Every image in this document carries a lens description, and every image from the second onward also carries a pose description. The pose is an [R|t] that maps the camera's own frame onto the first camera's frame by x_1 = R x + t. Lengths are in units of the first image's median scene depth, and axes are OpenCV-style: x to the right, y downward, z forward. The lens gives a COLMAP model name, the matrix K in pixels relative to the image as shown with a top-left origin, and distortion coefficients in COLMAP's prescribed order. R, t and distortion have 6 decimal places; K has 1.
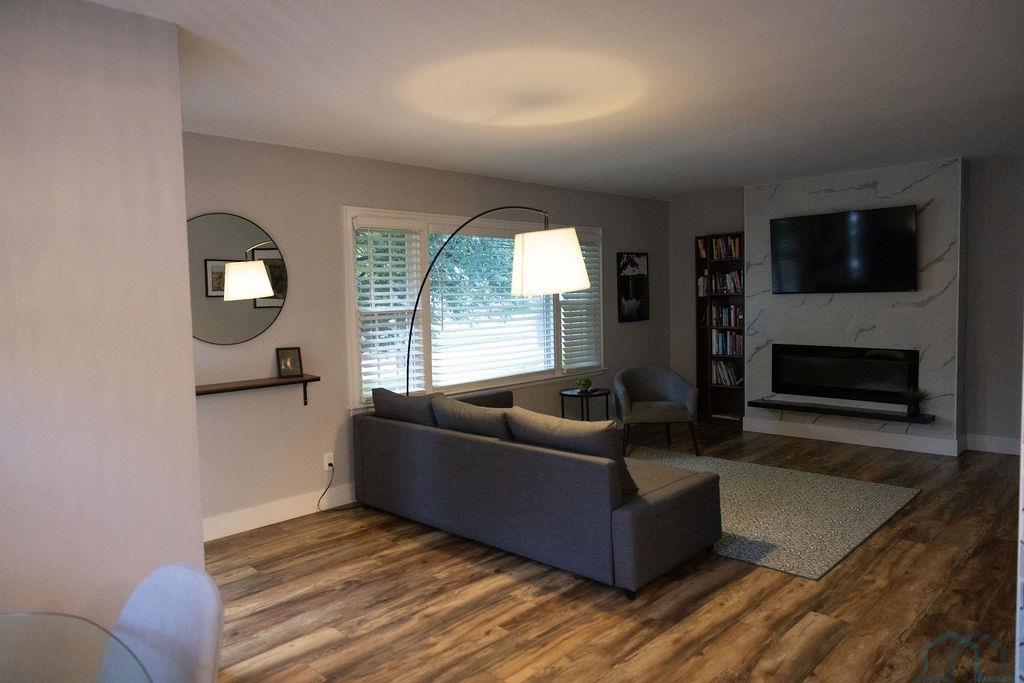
lens RADIAL K [[684.0, 0, 513.3], [0, 684.0, 340.6], [0, 0, 1]] dist [0.006580, 0.003315]
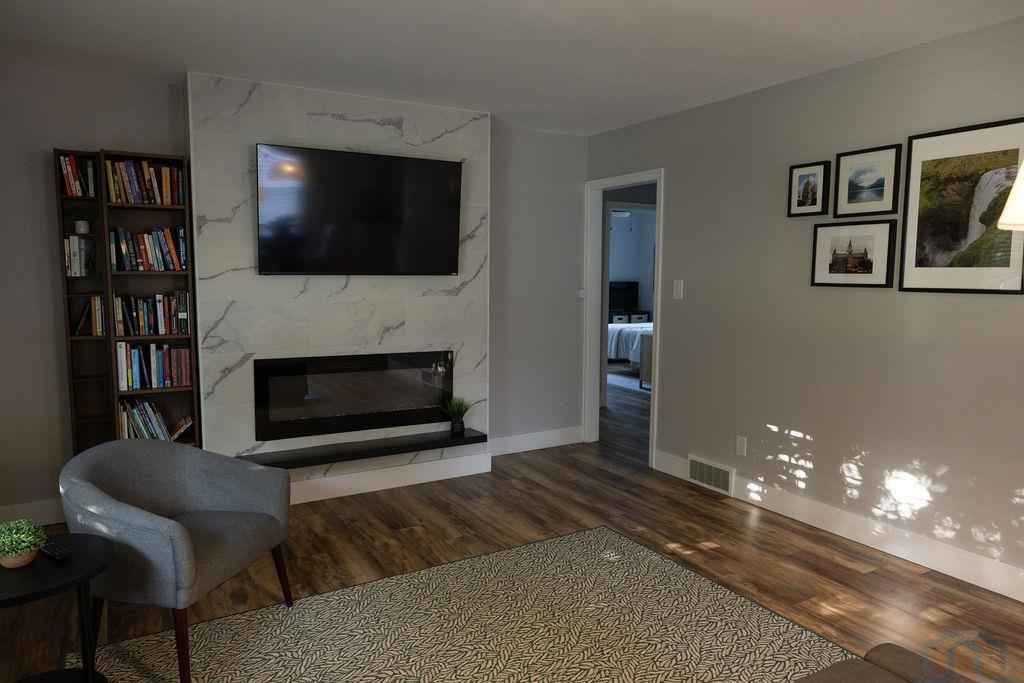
lens RADIAL K [[684.0, 0, 513.7], [0, 684.0, 342.5], [0, 0, 1]] dist [0.006580, 0.003315]
pose [[0.268019, -0.072531, 0.960680, -0.122055], [0.053920, 0.996728, 0.060210, -0.032537], [-0.961904, 0.035662, 0.271053, 0.611146]]
